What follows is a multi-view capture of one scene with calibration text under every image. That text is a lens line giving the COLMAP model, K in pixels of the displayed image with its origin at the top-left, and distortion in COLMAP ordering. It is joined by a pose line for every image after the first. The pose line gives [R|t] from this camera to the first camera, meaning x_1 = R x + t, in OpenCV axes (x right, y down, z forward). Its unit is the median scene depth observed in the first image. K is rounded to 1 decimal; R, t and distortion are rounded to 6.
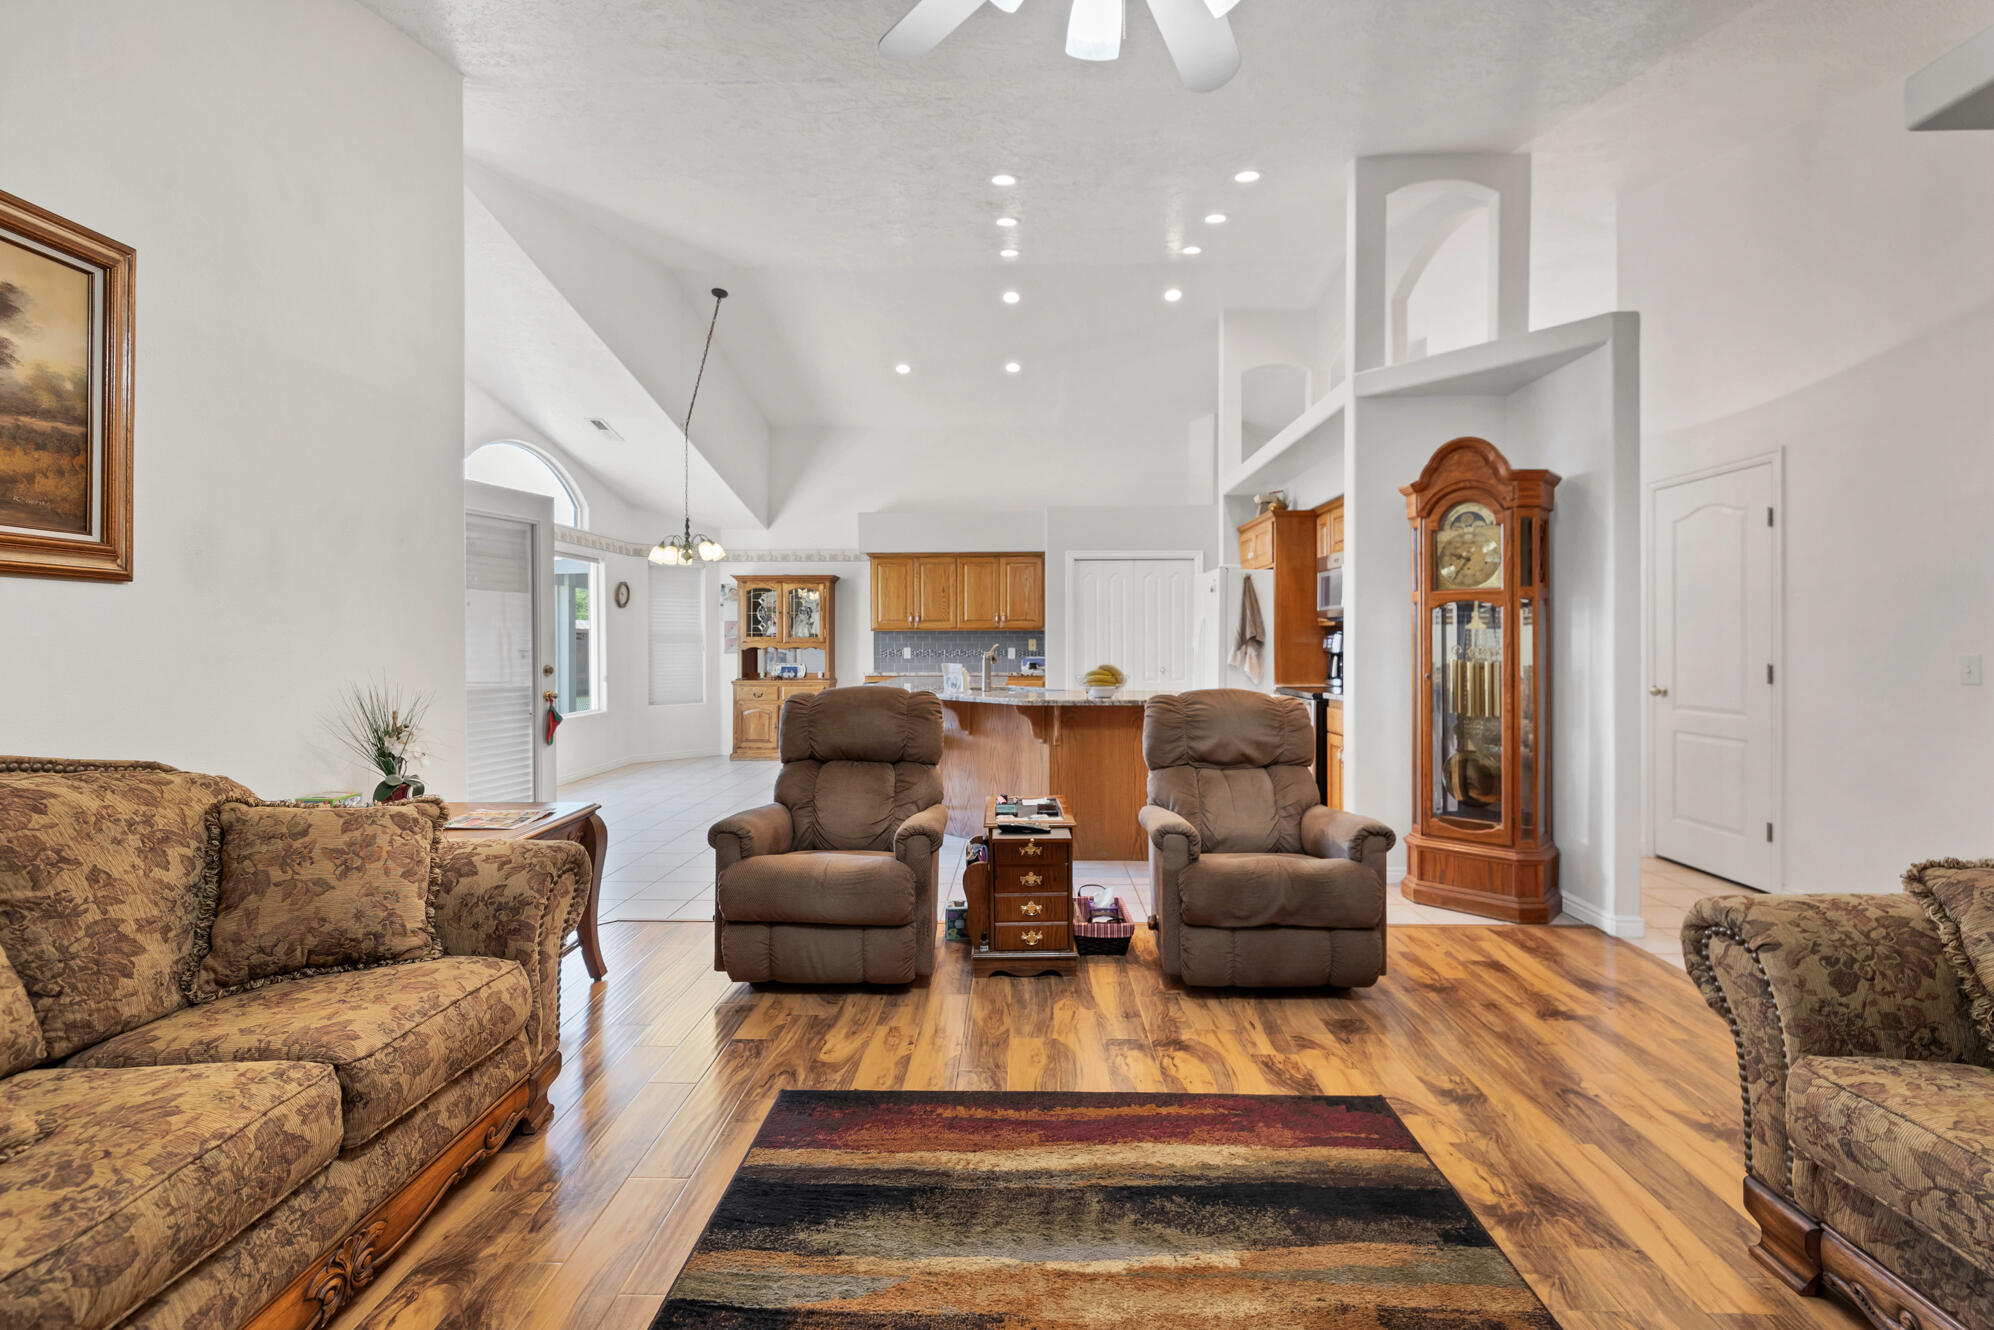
lens RADIAL K [[865.9, 0, 1002.8], [0, 865.9, 648.2], [0, 0, 1]] dist [0.001962, 0.000093]
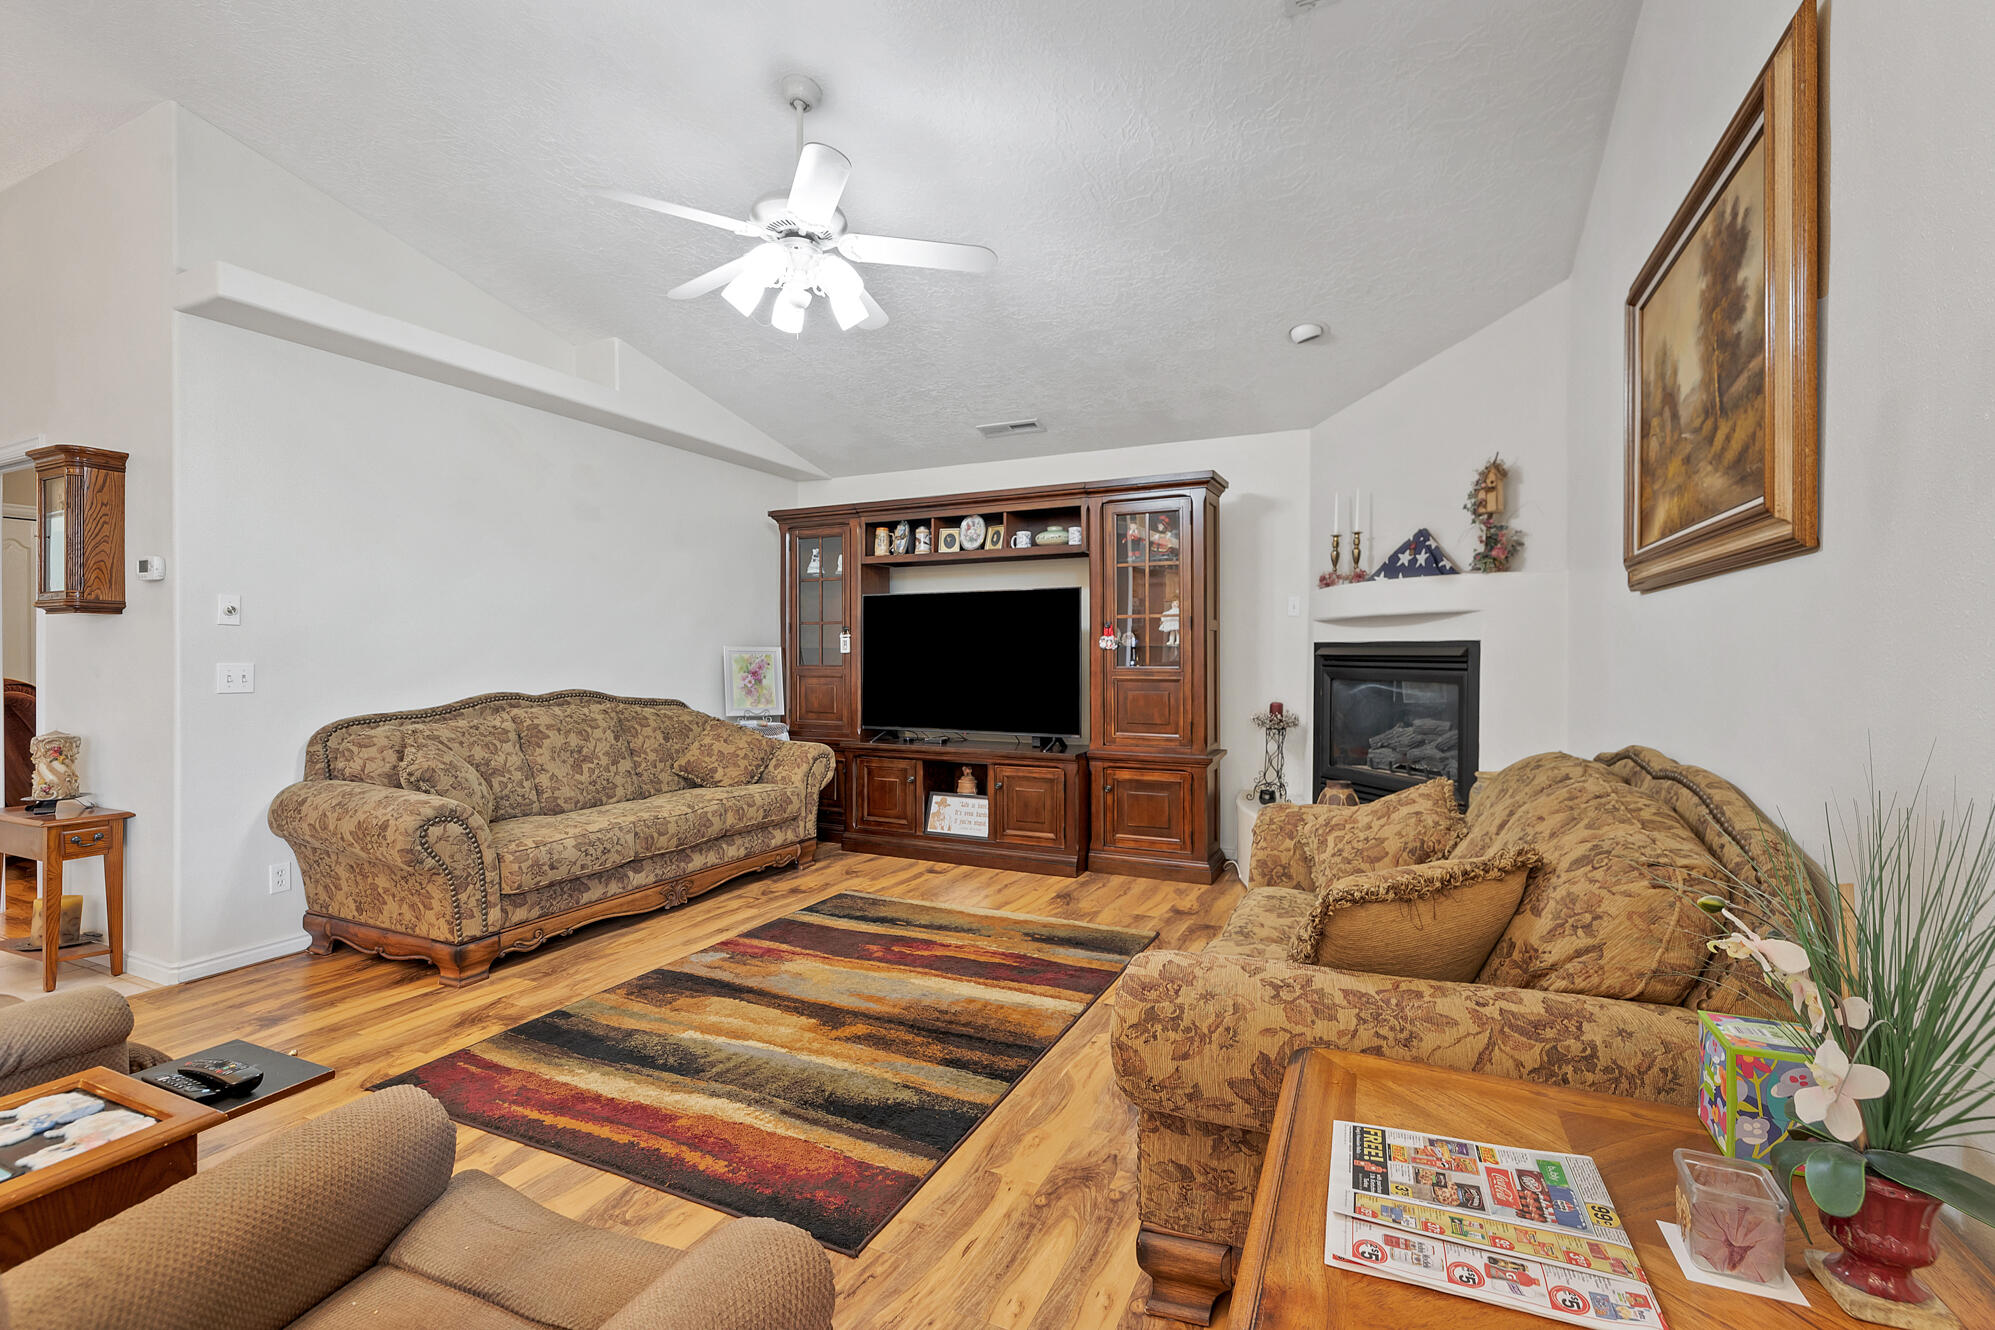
lens RADIAL K [[866.3, 0, 1009.6], [0, 866.3, 662.9], [0, 0, 1]] dist [0.001962, 0.000093]
pose [[-0.916633, -0.004082, 0.399710, -0.816385], [0.004436, 0.999782, 0.020381, -0.010975], [-0.399706, 0.020455, -0.916415, 1.964967]]
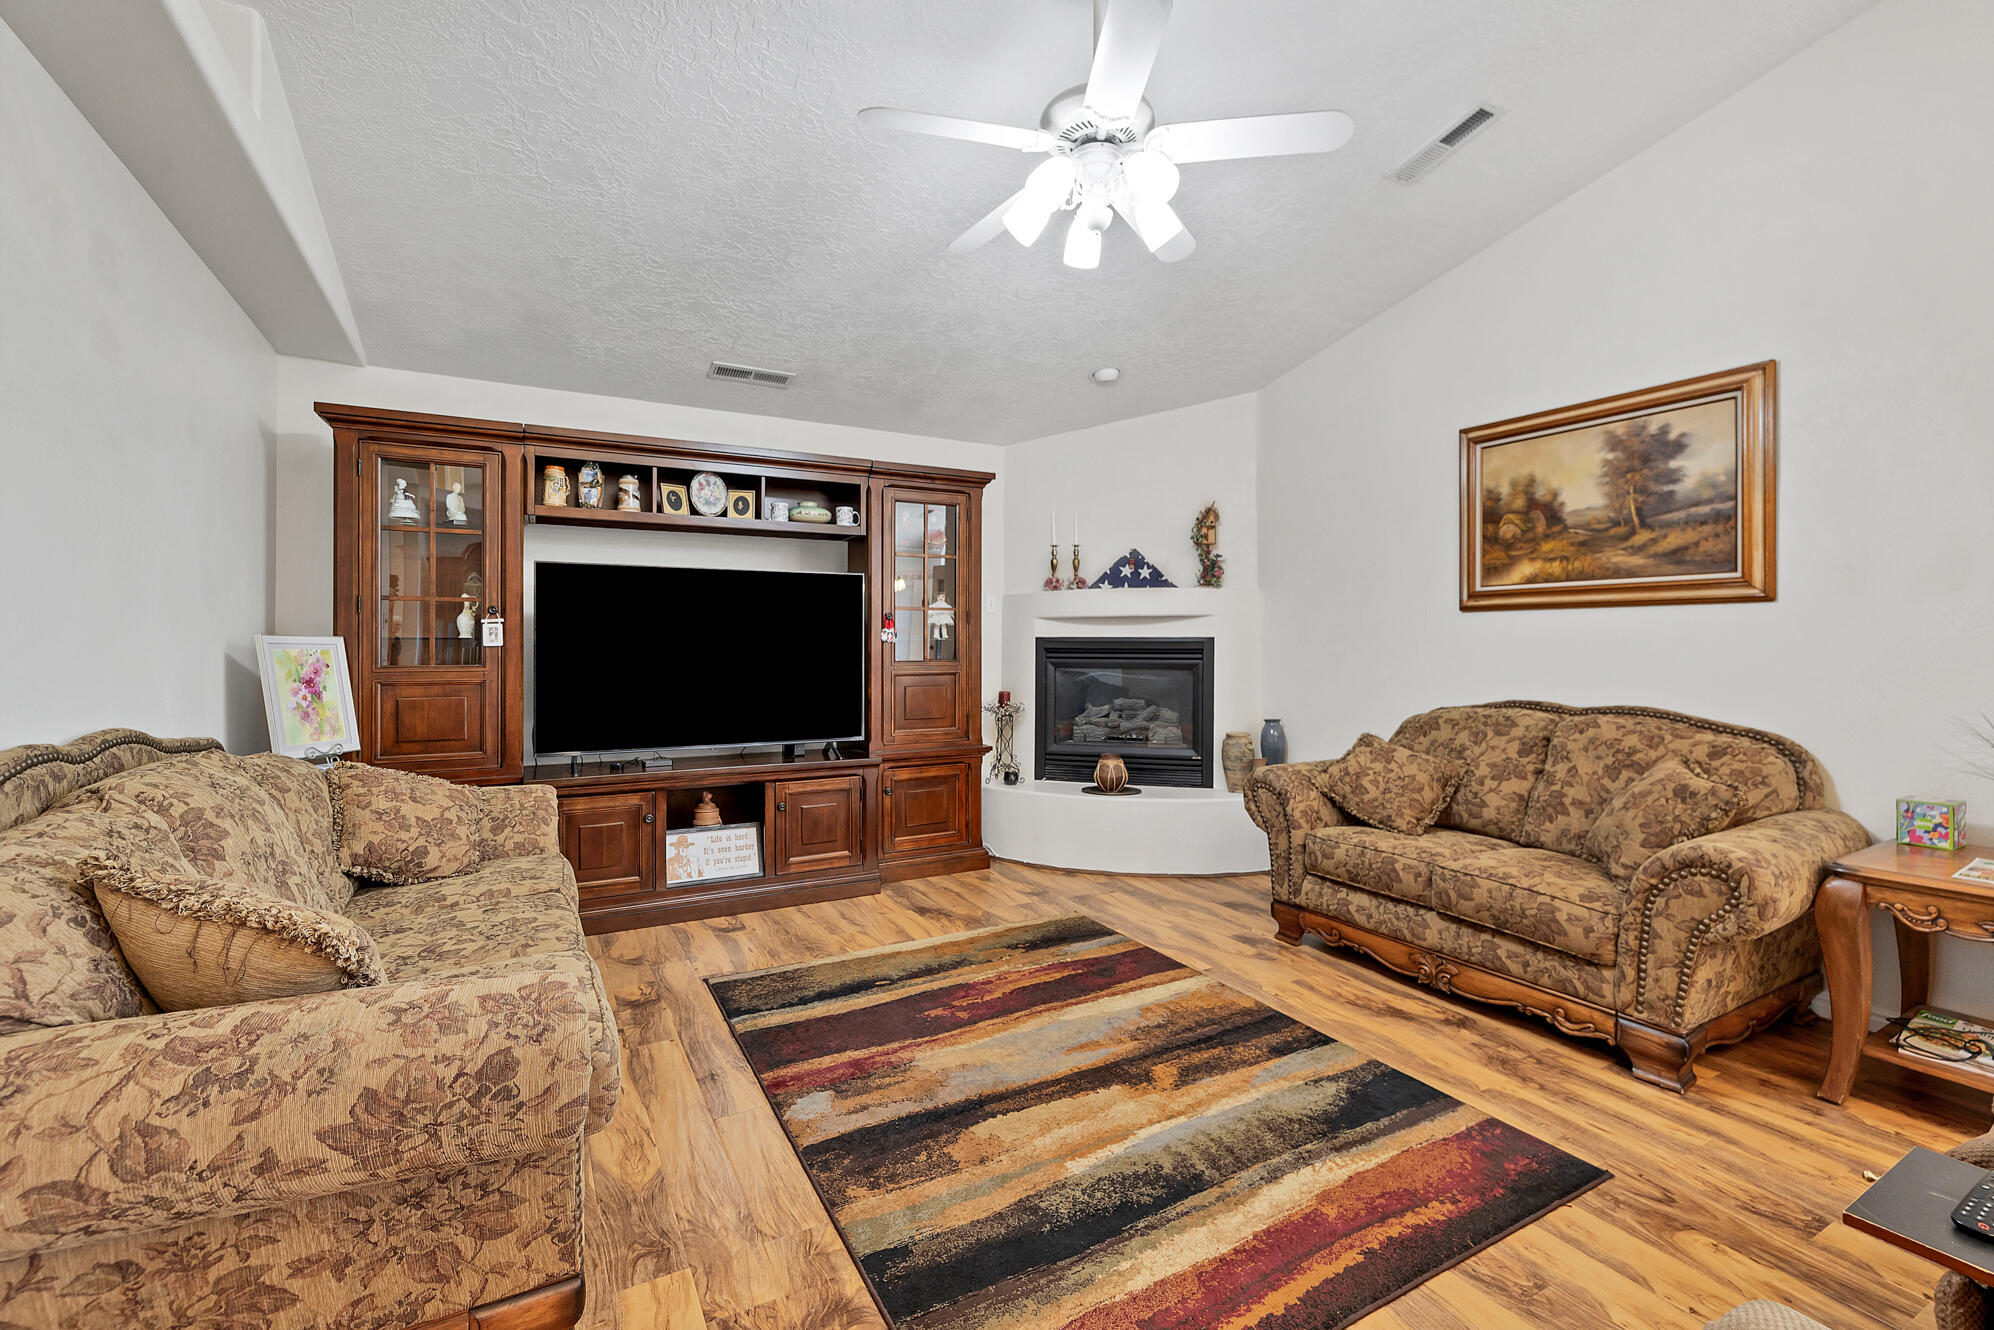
lens RADIAL K [[865.9, 0, 994.0], [0, 865.9, 647.7], [0, 0, 1]] dist [0.001962, 0.000093]
pose [[-0.864553, 0.001493, -0.502539, 0.839895], [-0.004853, 0.999924, 0.011319, -0.012769], [0.502518, 0.012225, -0.864480, 1.731380]]
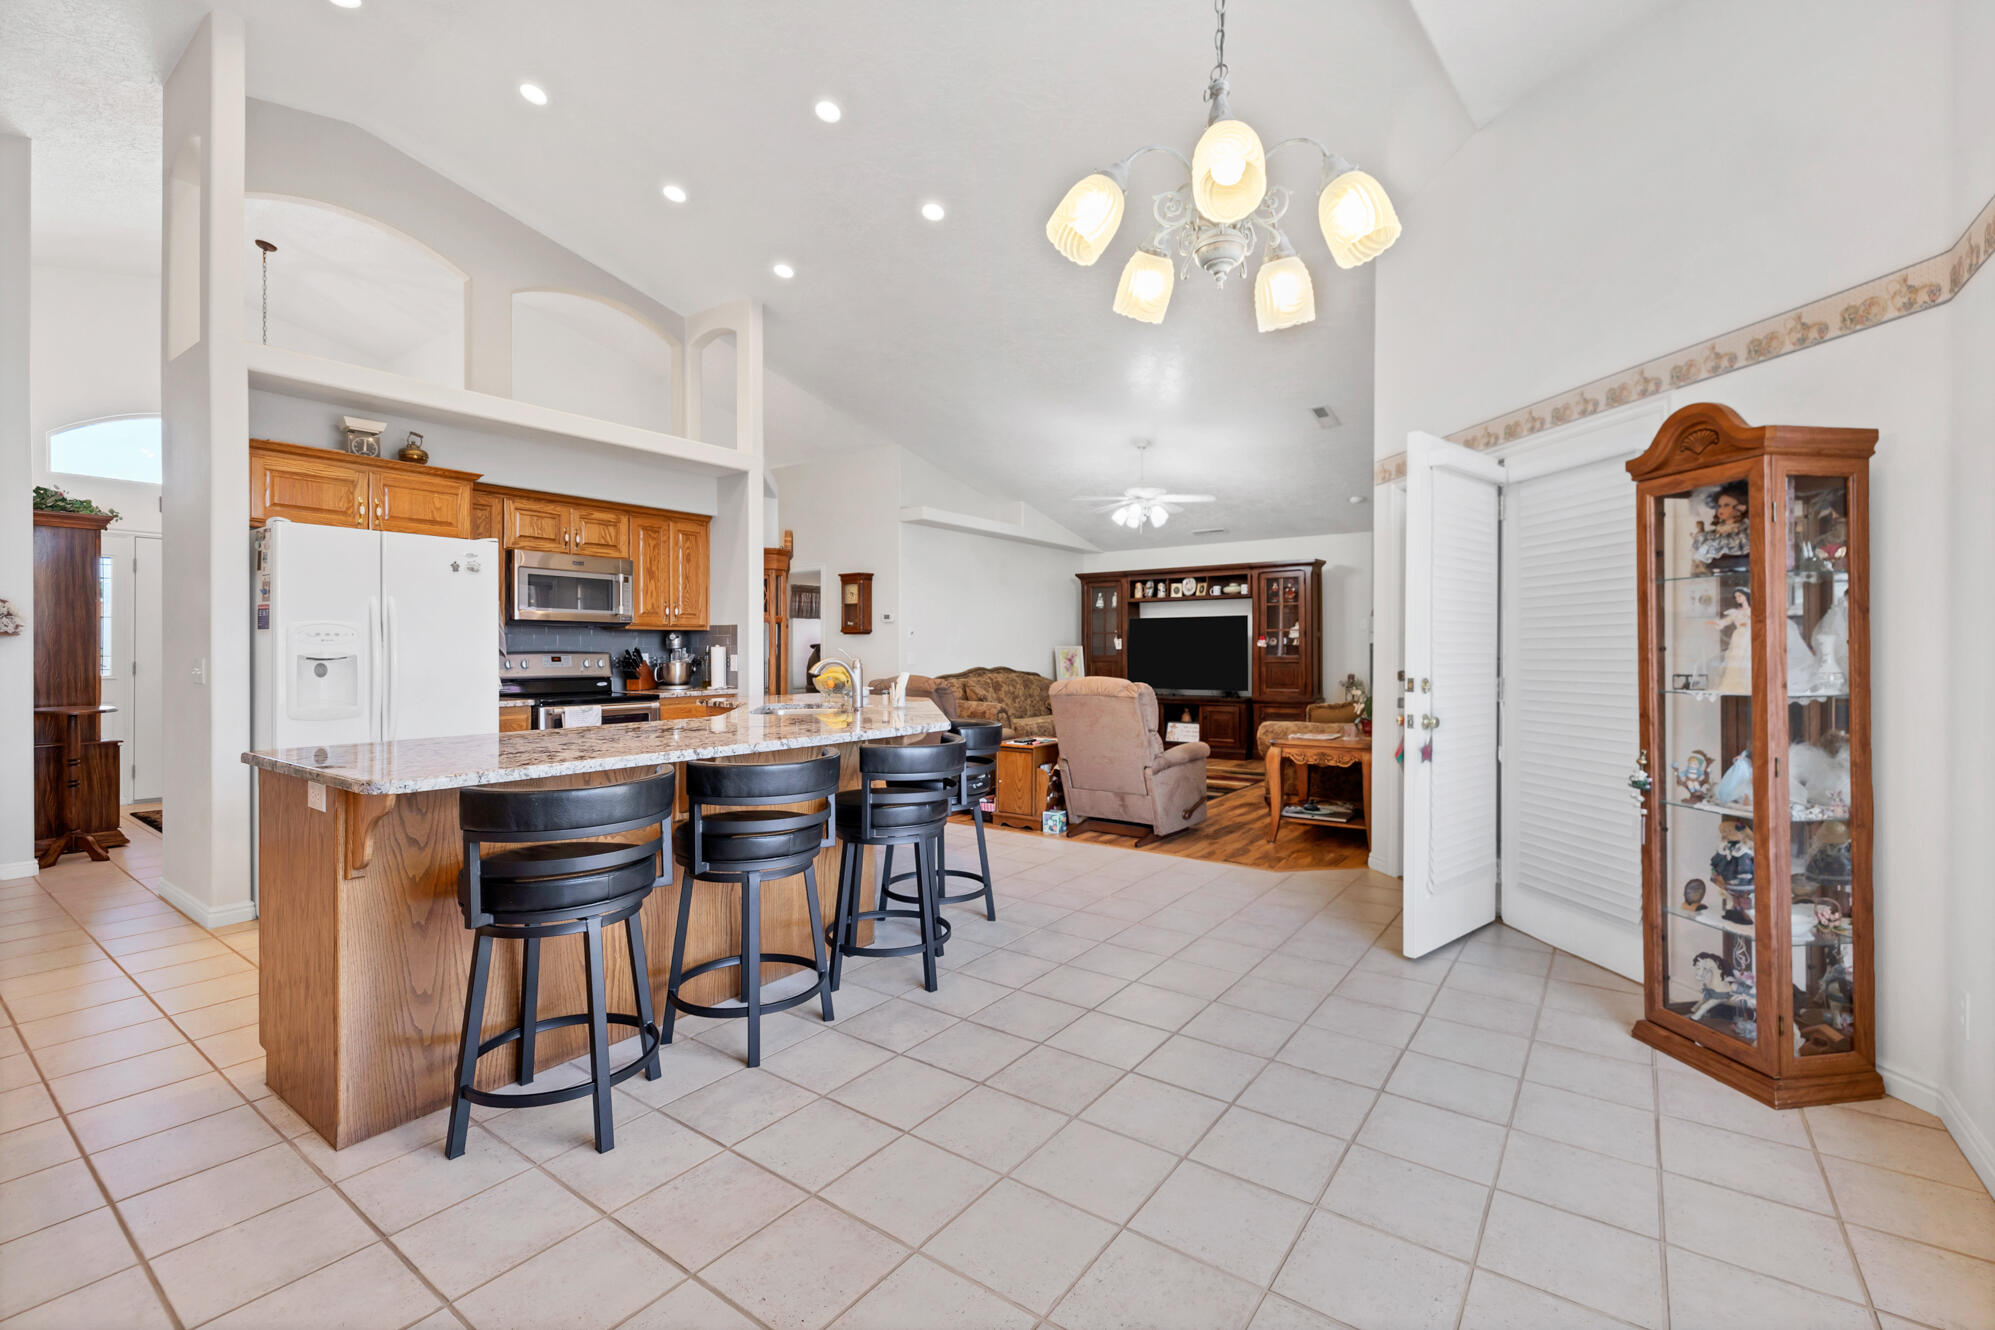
lens RADIAL K [[866.3, 0, 1015.3], [0, 866.3, 655.5], [0, 0, 1]] dist [0.001962, 0.000093]
pose [[-0.832632, -0.000061, 0.553827, -1.629896], [0.007805, 0.999899, 0.011843, -0.018192], [-0.553772, 0.014183, -0.832547, 4.416319]]
